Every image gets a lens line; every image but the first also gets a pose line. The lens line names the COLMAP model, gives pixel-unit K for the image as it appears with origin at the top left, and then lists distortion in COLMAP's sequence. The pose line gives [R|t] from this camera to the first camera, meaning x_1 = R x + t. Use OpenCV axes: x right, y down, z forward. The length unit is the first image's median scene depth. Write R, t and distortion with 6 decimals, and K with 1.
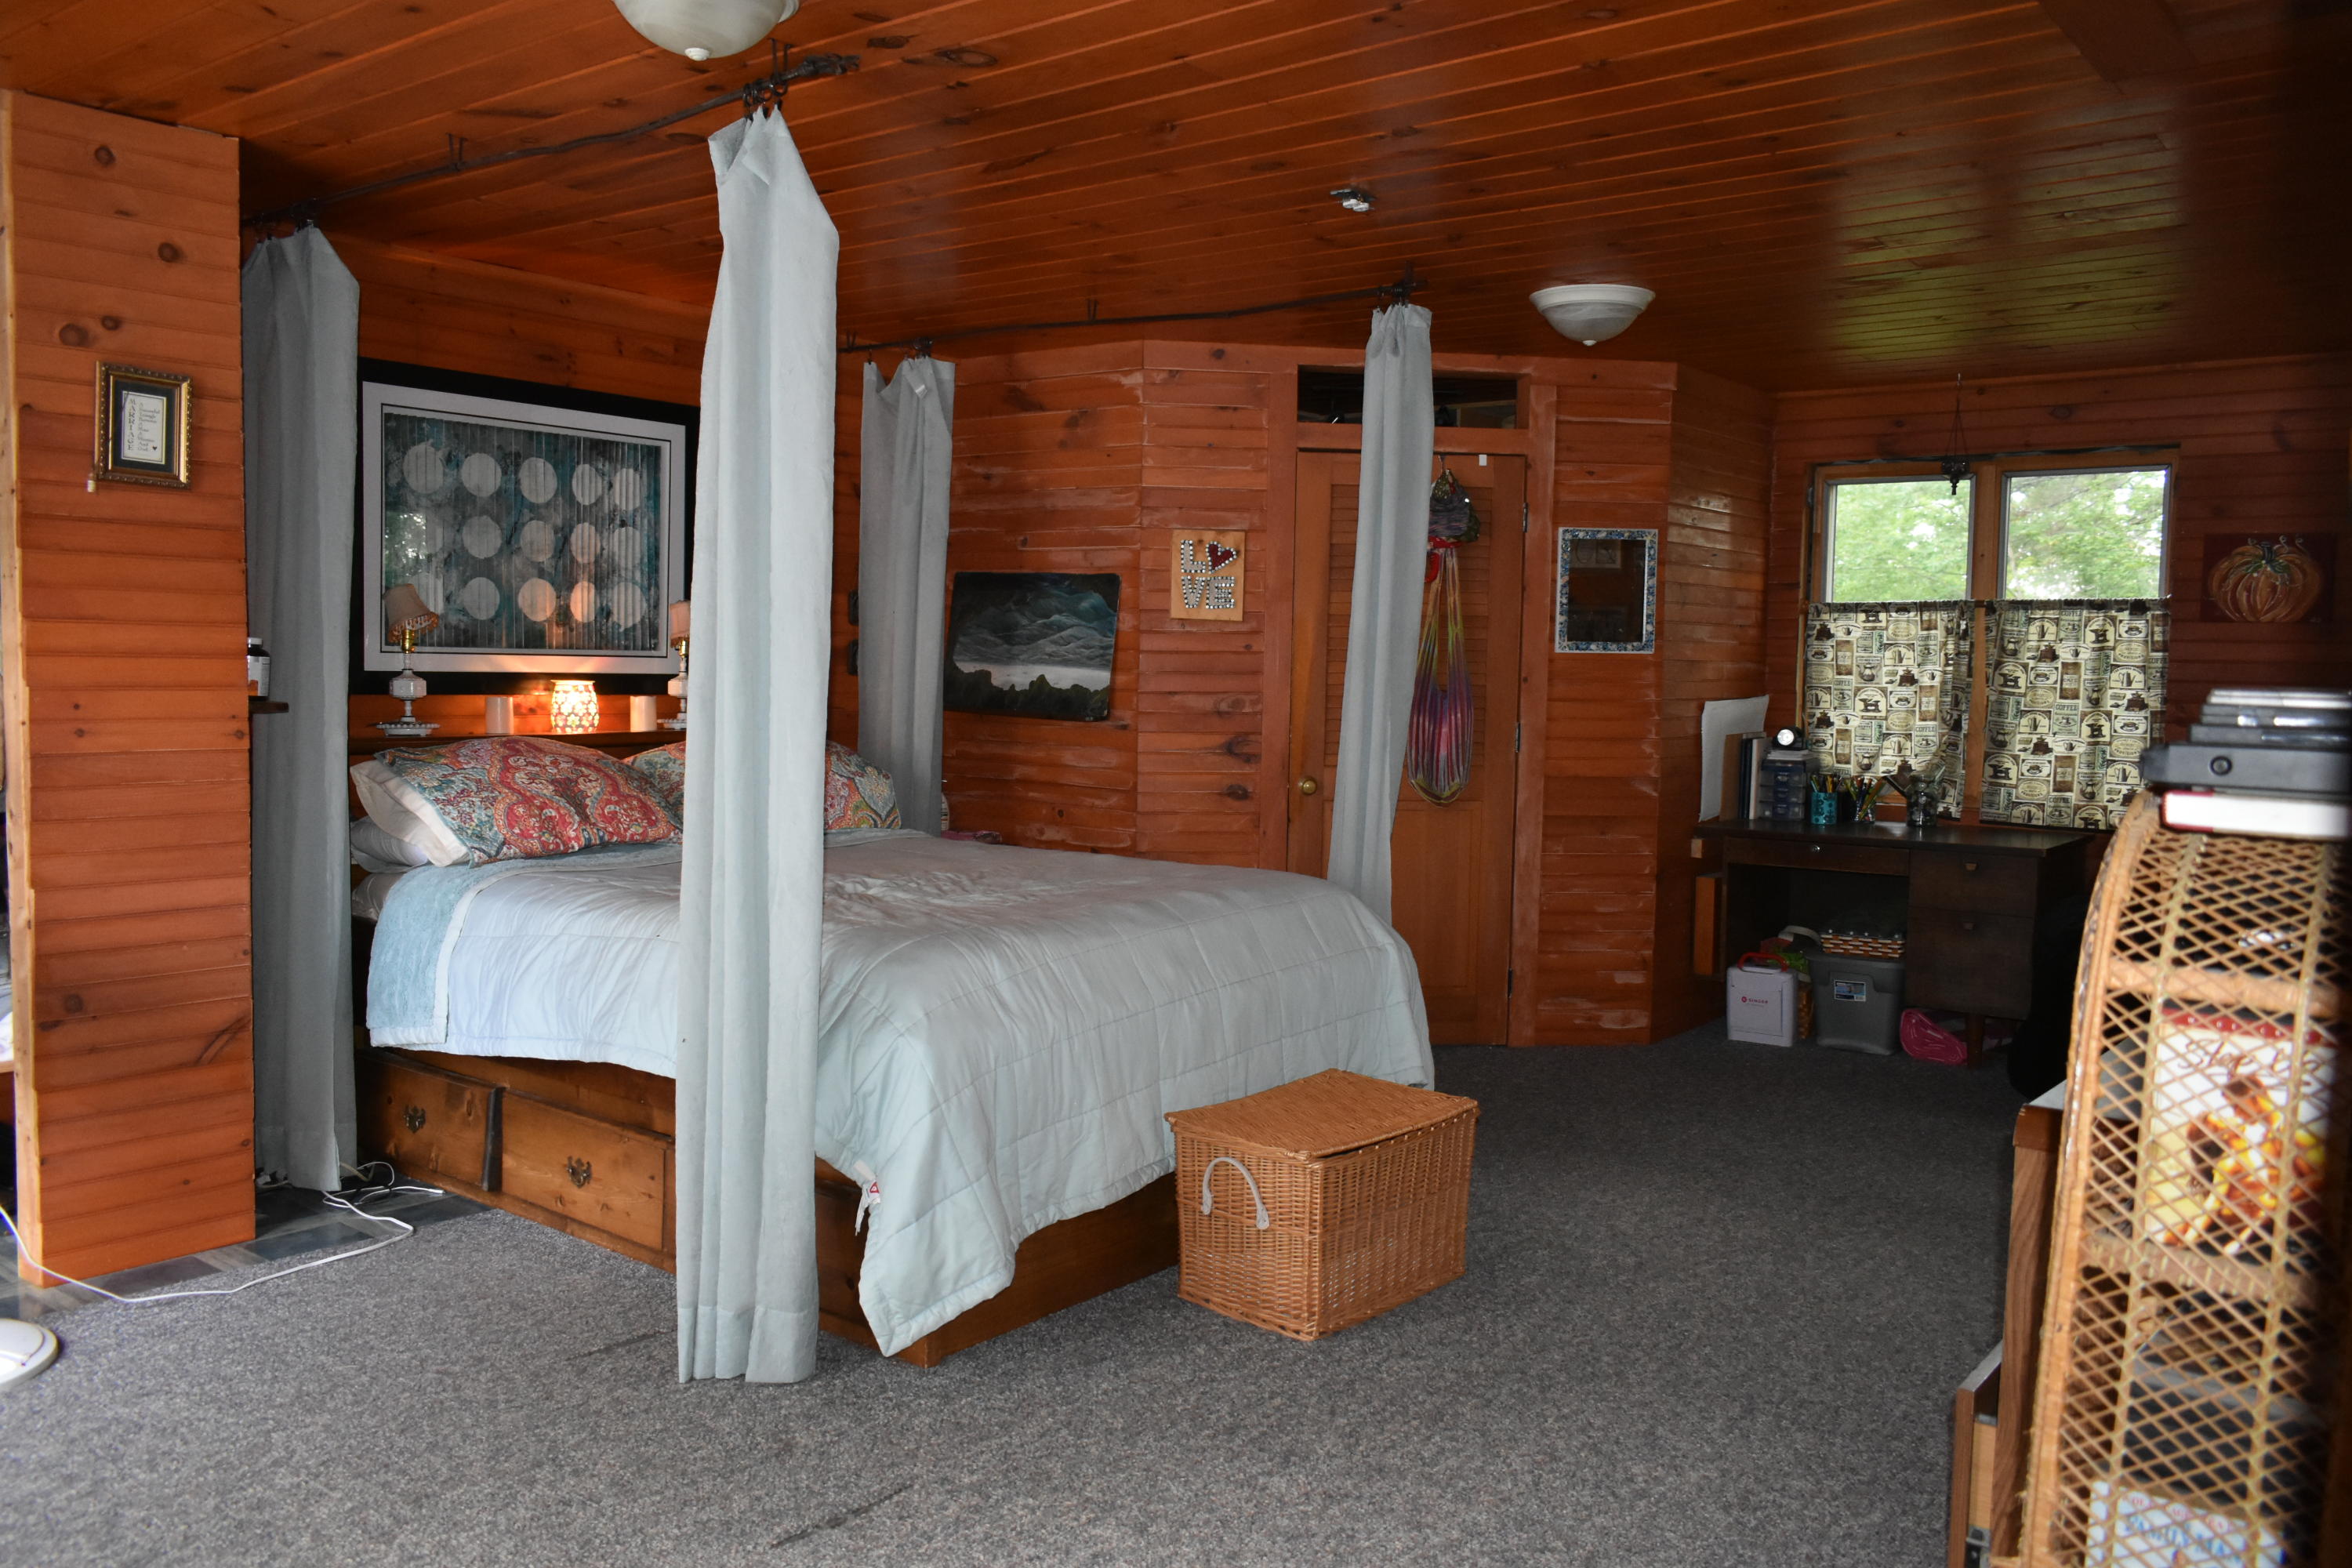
lens RADIAL K [[1818.6, 0, 1176.0], [0, 1818.6, 784.0], [0, 0, 1]] dist [-0.018863, 0.012025]
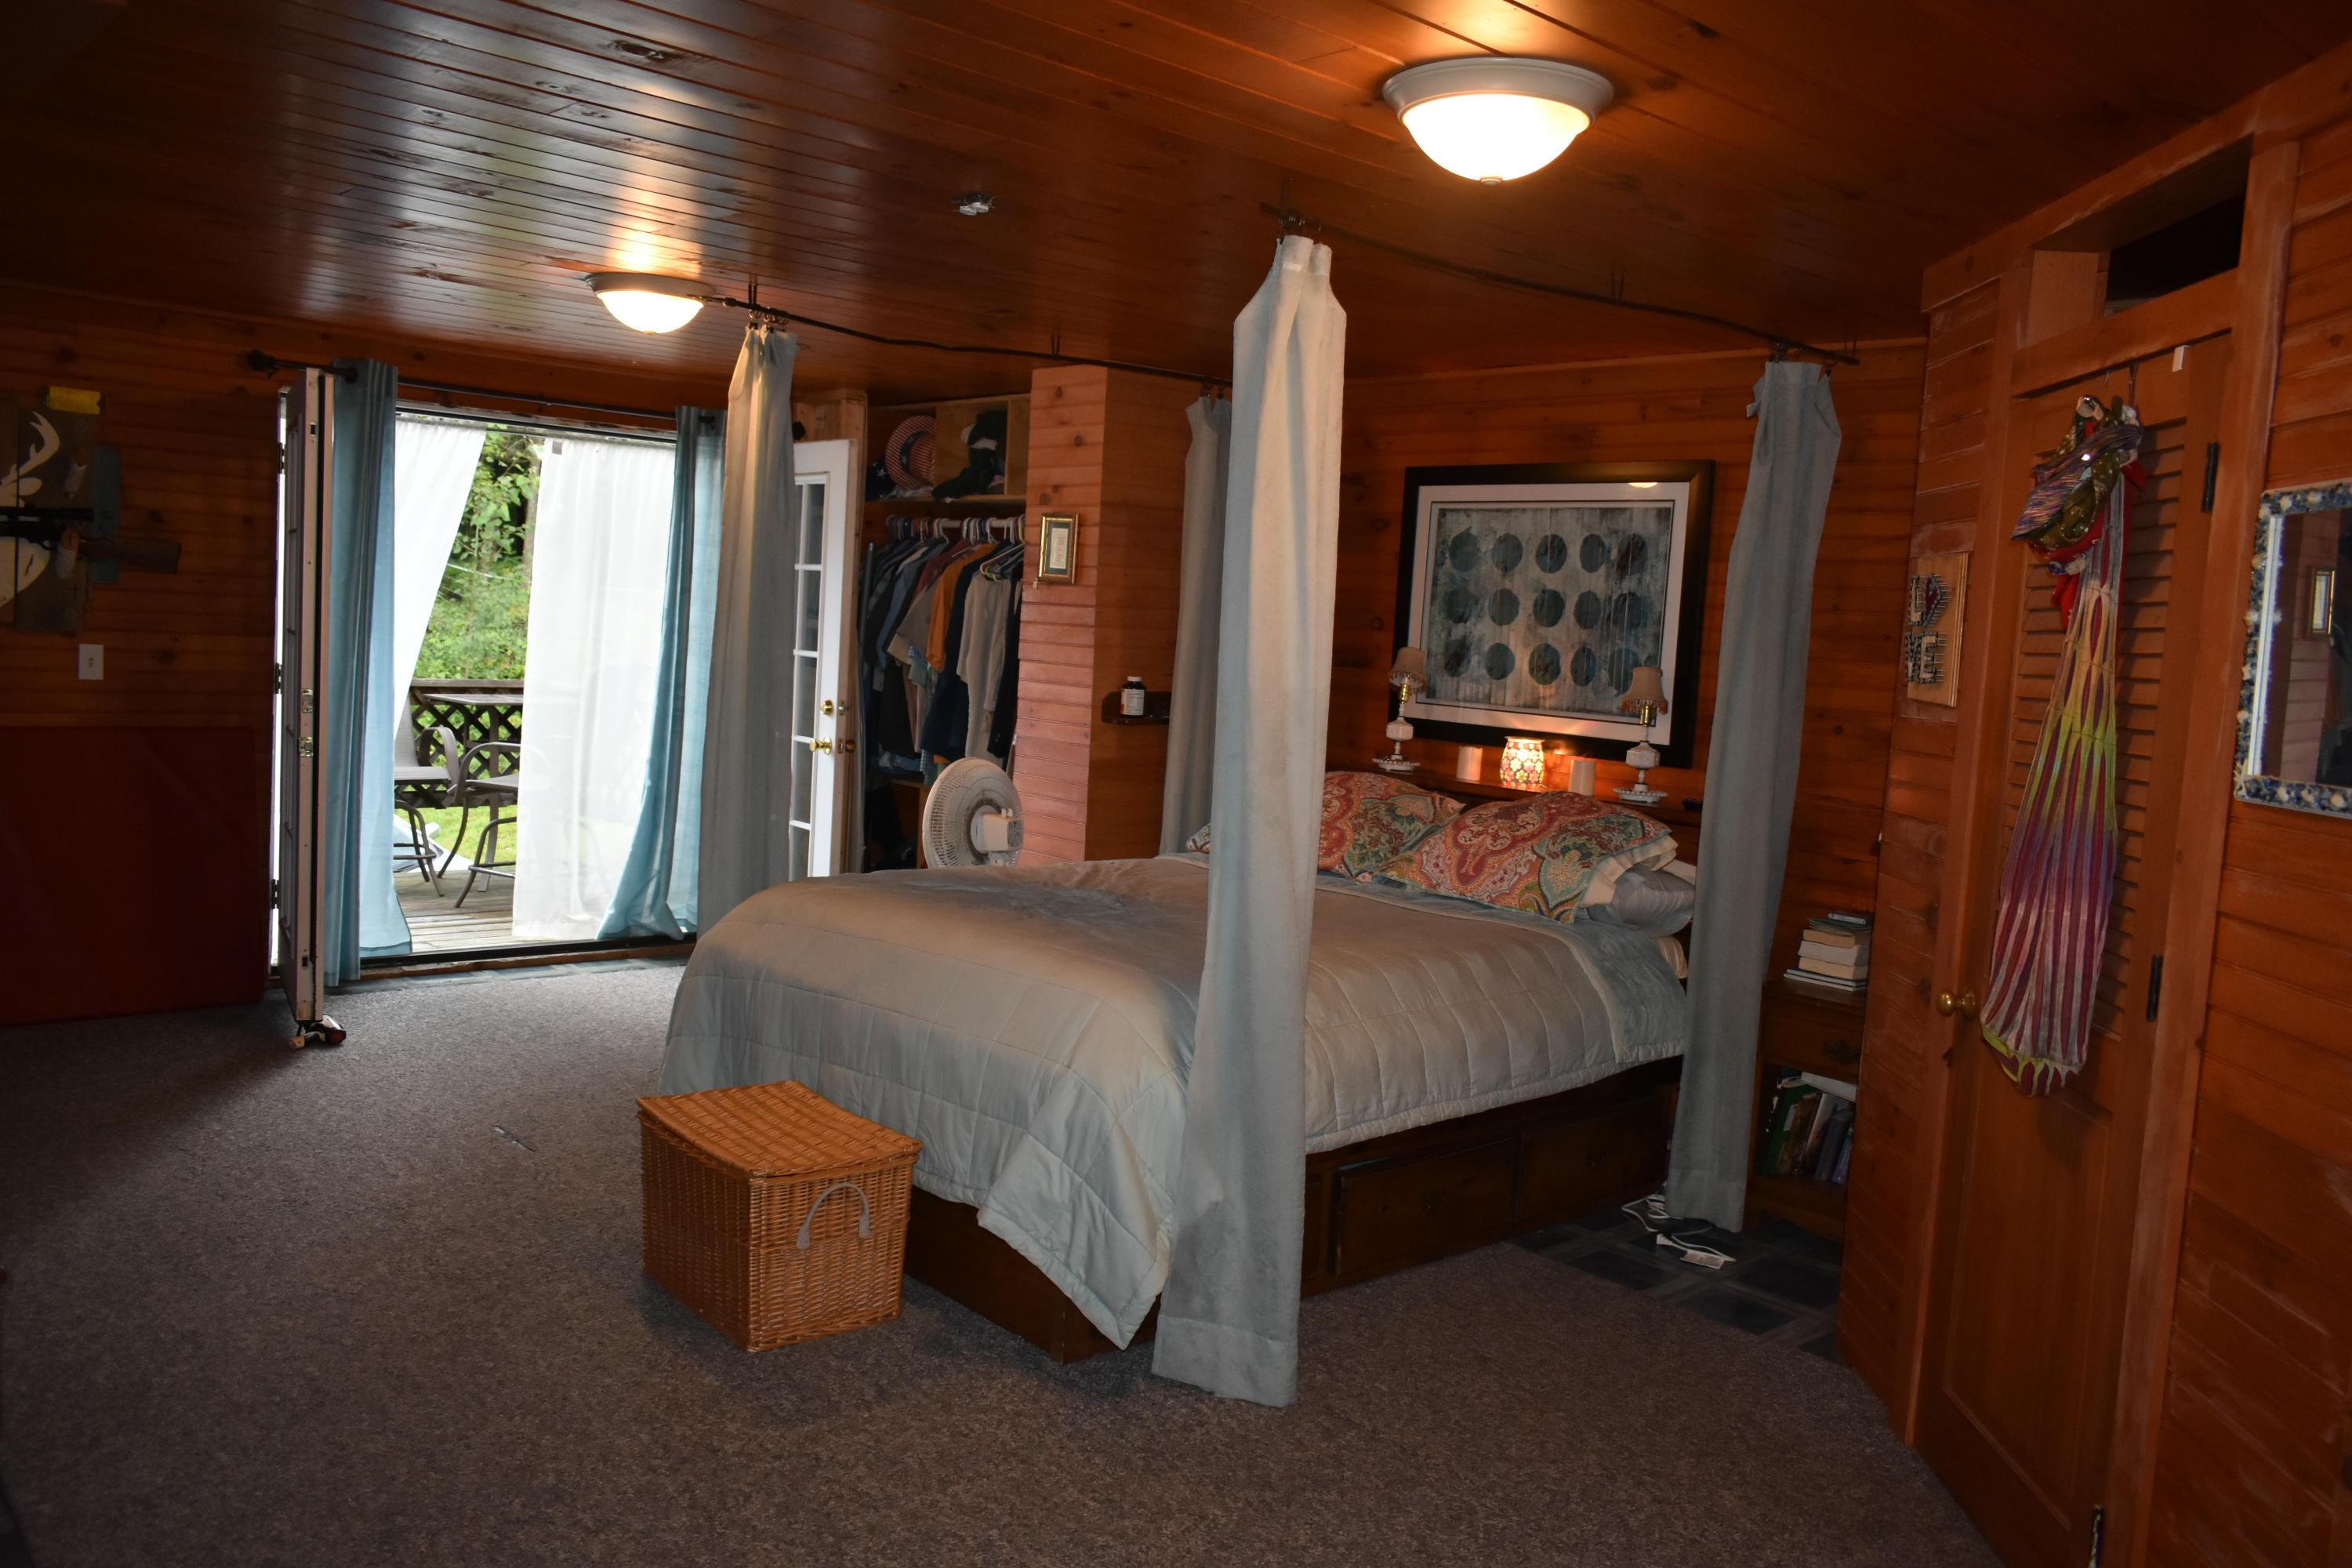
lens RADIAL K [[1818.6, 0, 1176.0], [0, 1818.6, 784.0], [0, 0, 1]] dist [-0.018863, 0.012025]
pose [[-0.163366, 0.059001, -0.984800, 0.655142], [-0.128999, 0.988363, 0.080614, -0.078250], [0.978096, 0.140208, -0.153854, 0.838535]]
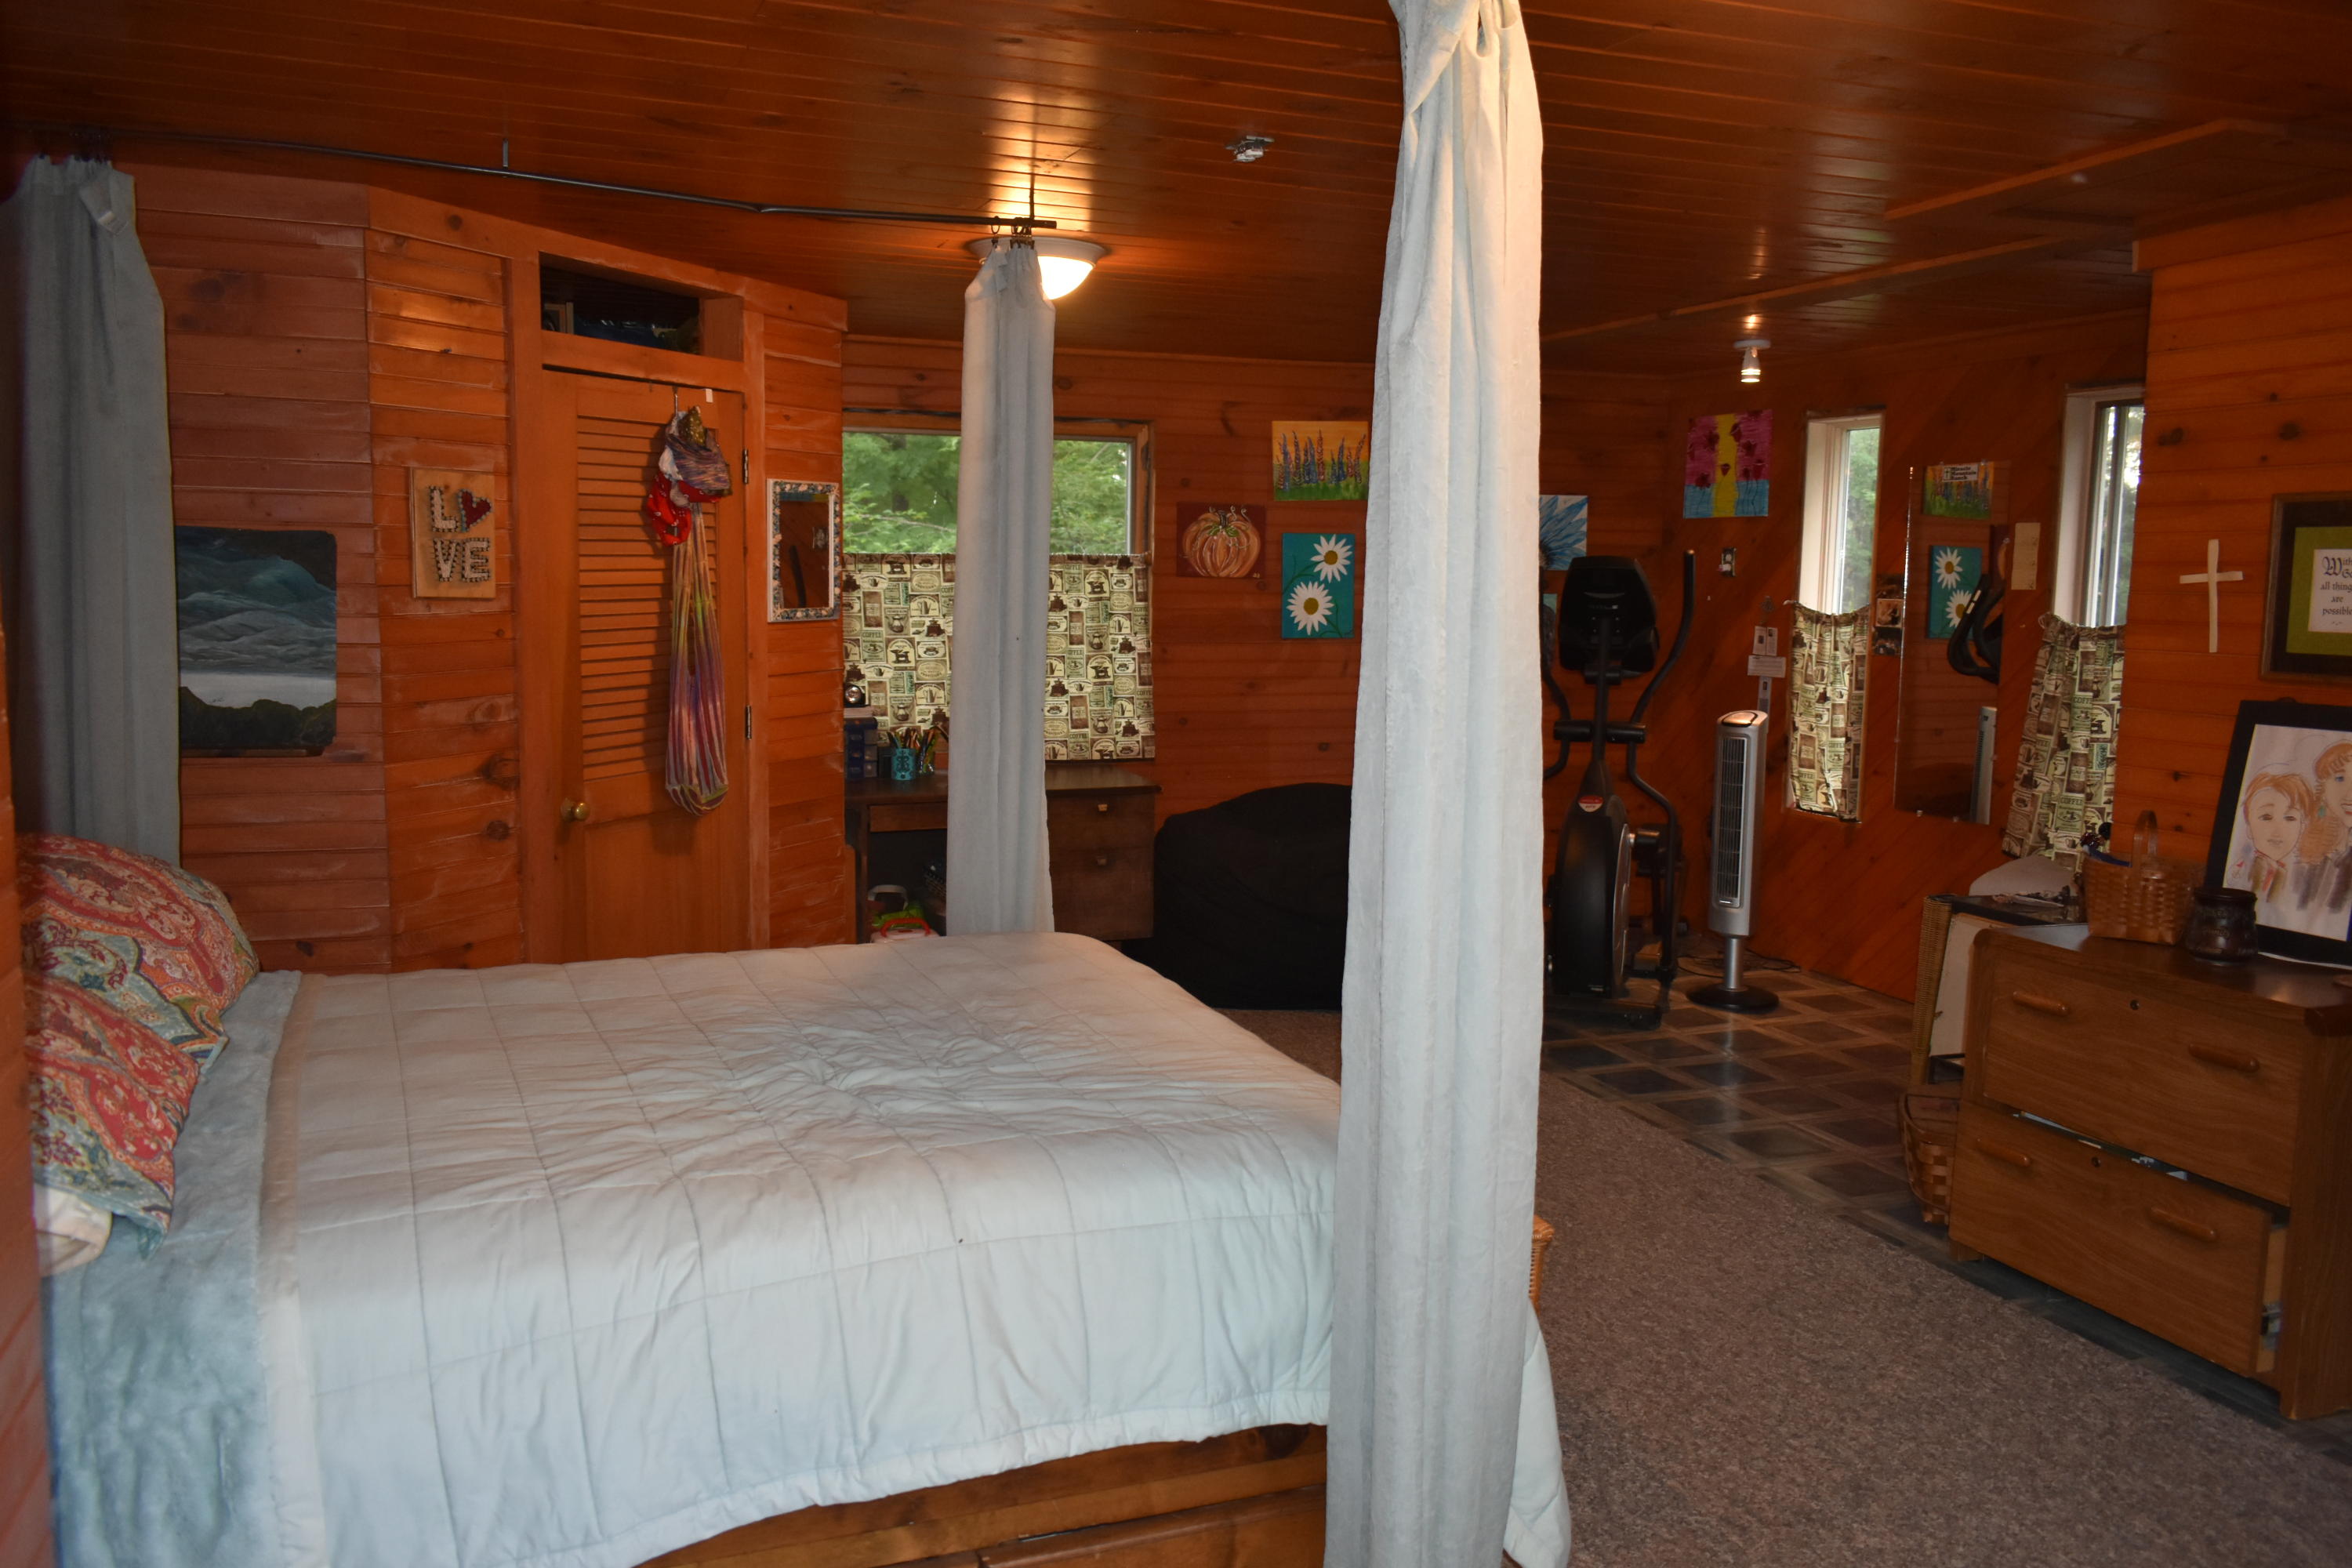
lens RADIAL K [[1818.6, 0, 1176.0], [0, 1818.6, 784.0], [0, 0, 1]] dist [-0.018863, 0.012025]
pose [[0.509838, -0.114154, 0.852663, -0.449376], [0.053496, 0.993446, 0.101014, -0.073394], [-0.858605, -0.005887, 0.512603, 0.385514]]
